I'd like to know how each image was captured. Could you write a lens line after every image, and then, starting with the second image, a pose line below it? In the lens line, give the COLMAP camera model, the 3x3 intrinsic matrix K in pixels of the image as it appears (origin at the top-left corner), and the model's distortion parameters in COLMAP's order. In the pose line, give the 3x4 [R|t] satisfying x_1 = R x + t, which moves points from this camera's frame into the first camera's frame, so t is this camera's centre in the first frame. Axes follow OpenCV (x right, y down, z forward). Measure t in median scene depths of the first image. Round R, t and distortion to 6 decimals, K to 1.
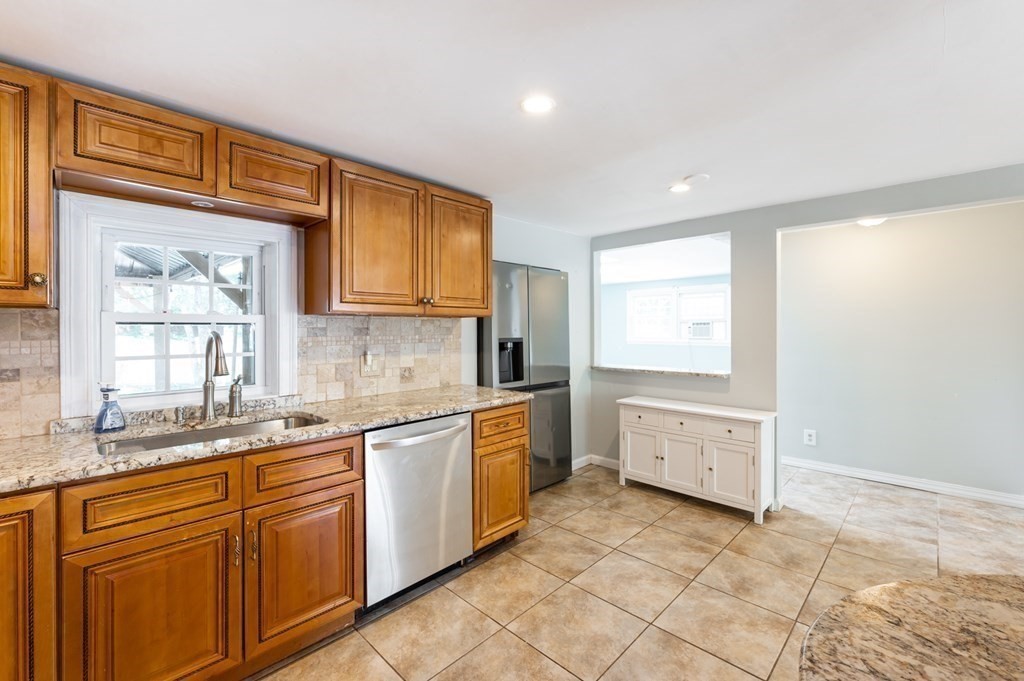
lens RADIAL K [[440.3, 0, 513.3], [0, 440.3, 327.8], [0, 0, 1]] dist [-0.002227, -0.000081]
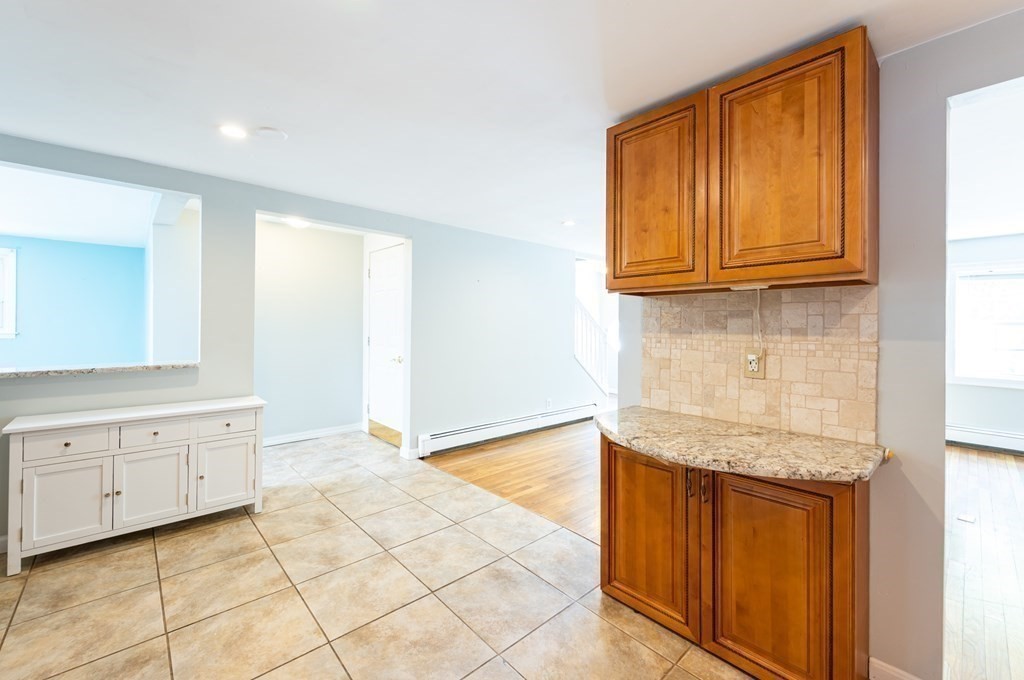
lens RADIAL K [[417.6, 0, 511.2], [0, 417.6, 328.5], [0, 0, 1]] dist [-0.000173, 0.000313]
pose [[0.063844, -0.007260, 0.997933, -0.353014], [-0.010894, 0.999909, 0.007971, 0.032853], [-0.997900, -0.011380, 0.063759, 0.438627]]
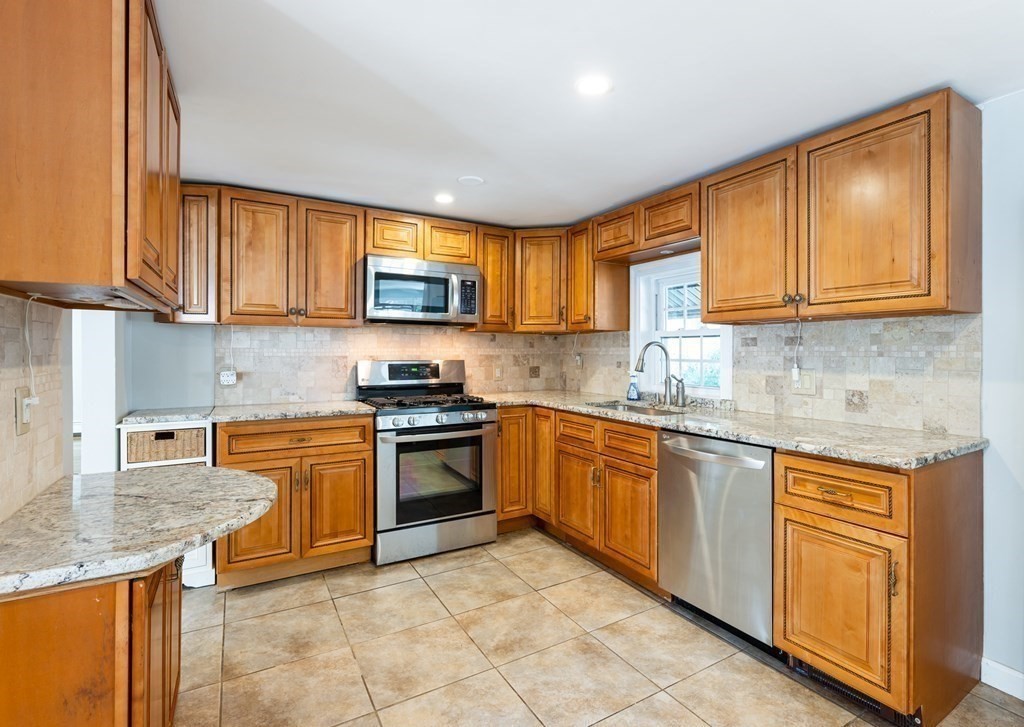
lens RADIAL K [[503.3, 0, 549.3], [0, 503.3, 352.4], [0, 0, 1]] dist [-0.002700, -0.000493]
pose [[-0.242790, 0.002370, -0.970076, 0.697737], [-0.000020, 0.999997, 0.002448, 0.027175], [0.970079, 0.000614, -0.242789, 0.746886]]
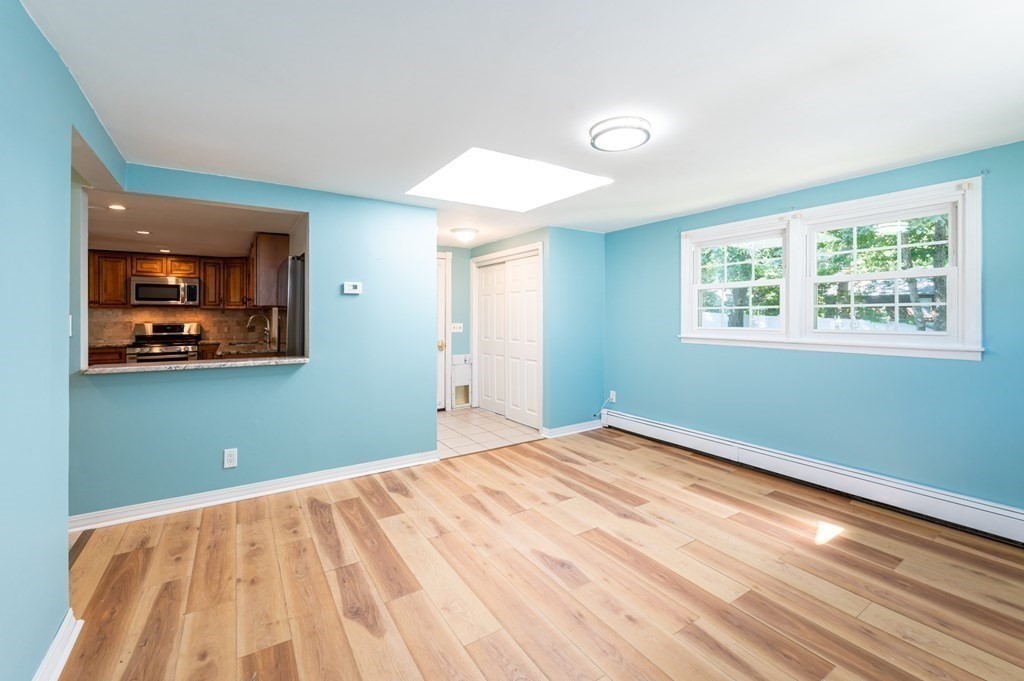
lens RADIAL K [[430.0, 0, 513.0], [0, 430.0, 314.2], [0, 0, 1]] dist [-0.000985, -0.000190]
pose [[-0.225557, -0.001478, -0.974229, 1.381878], [0.003460, 0.999991, -0.002318, 0.012285], [0.974224, -0.003894, -0.225550, 2.476920]]
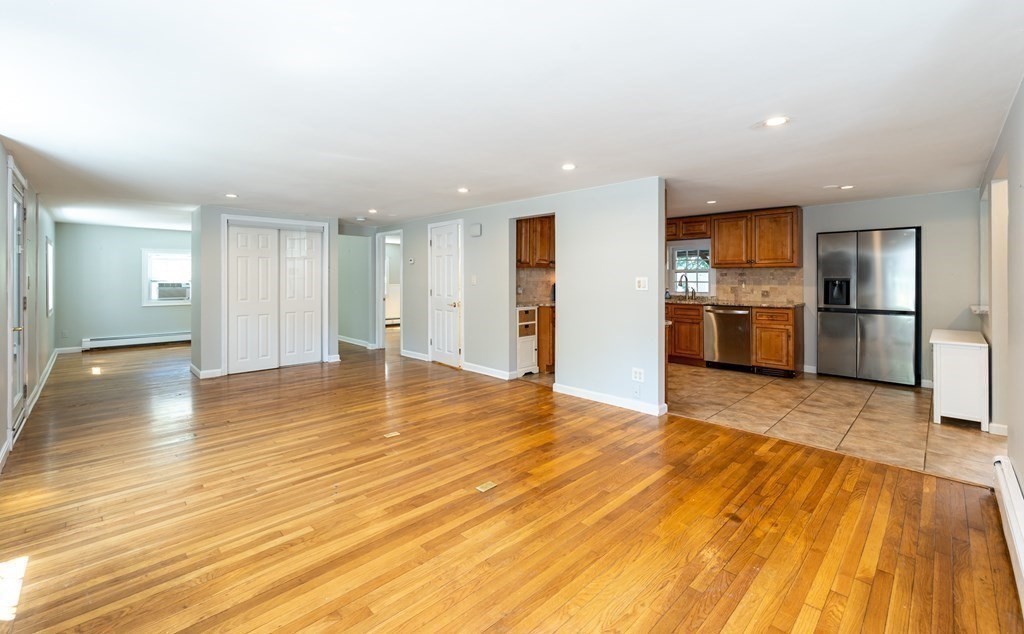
lens RADIAL K [[427.2, 0, 516.5], [0, 427.2, 277.4], [0, 0, 1]] dist [-0.000574, -0.000073]
pose [[-0.024285, -0.001318, -0.999704, 2.014720], [0.002905, 0.999995, -0.001389, 0.022865], [0.999701, -0.002938, -0.024281, -0.204338]]
